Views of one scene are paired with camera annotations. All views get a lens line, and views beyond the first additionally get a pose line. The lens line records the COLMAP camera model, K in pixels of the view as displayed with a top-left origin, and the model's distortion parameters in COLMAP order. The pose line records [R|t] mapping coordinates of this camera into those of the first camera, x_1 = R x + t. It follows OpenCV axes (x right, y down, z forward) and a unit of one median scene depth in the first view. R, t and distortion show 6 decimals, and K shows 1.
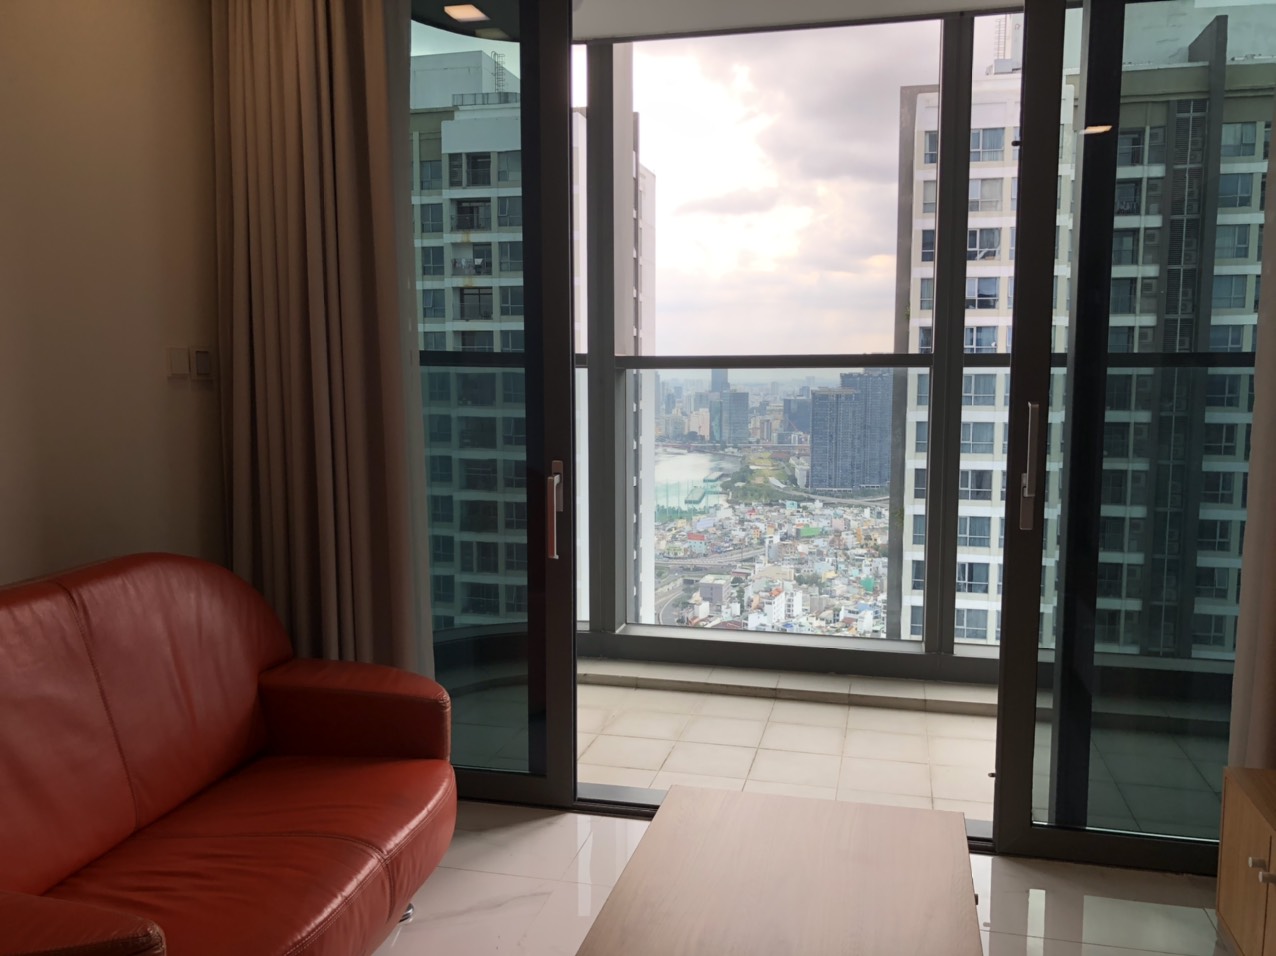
lens RADIAL K [[1055.9, 0, 638.0], [0, 1055.9, 478.0], [0, 0, 1]] dist [0.002299, -0.006559]
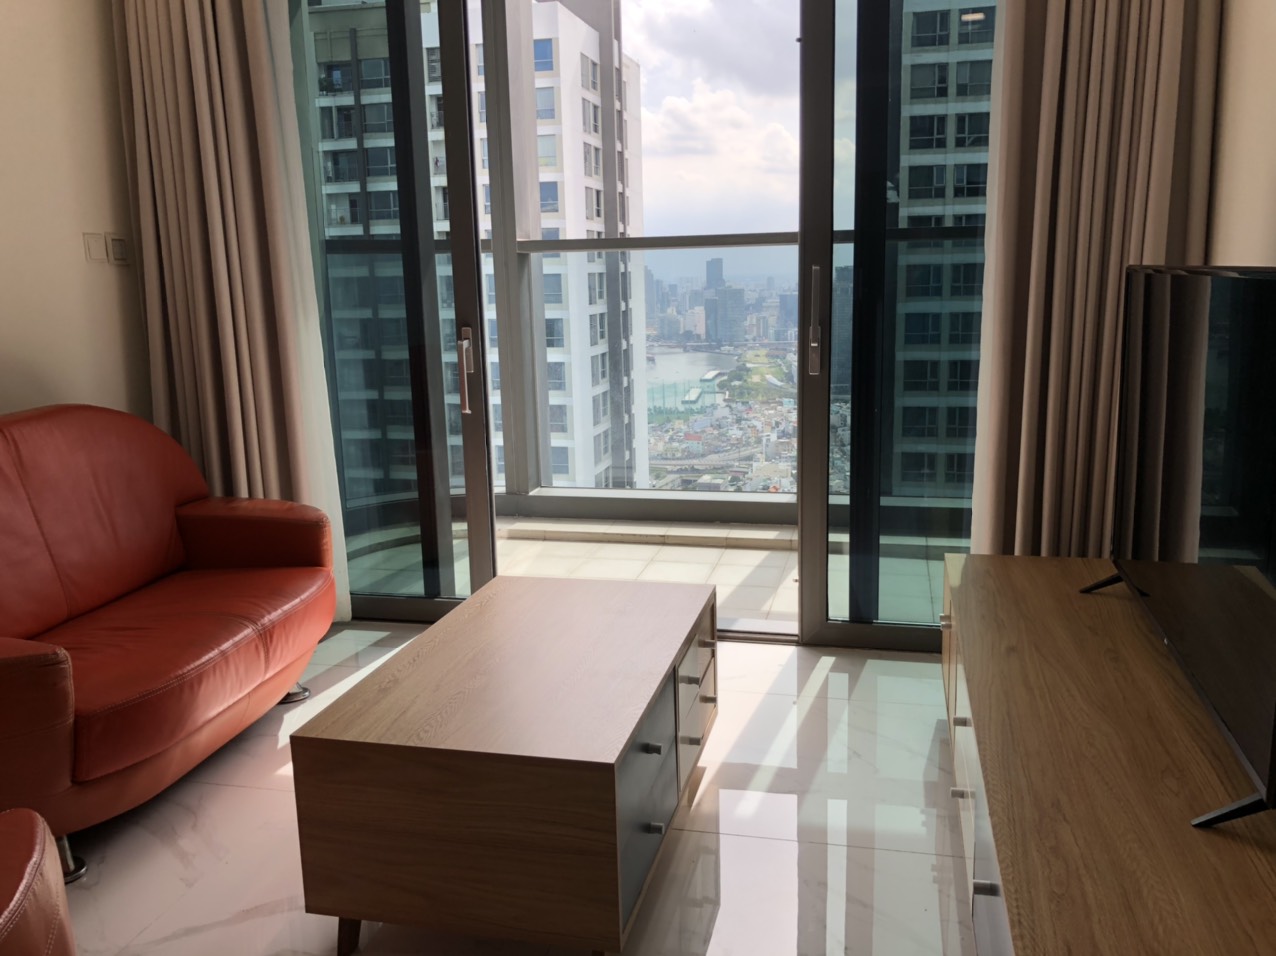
lens RADIAL K [[1063.8, 0, 642.9], [0, 1063.8, 461.9], [0, 0, 1]] dist [0.008692, -0.066322]
pose [[0.999653, -0.025169, 0.007811, 0.155234], [0.024483, 0.996642, 0.078142, 0.049400], [-0.009751, -0.077924, 0.996912, -0.191186]]
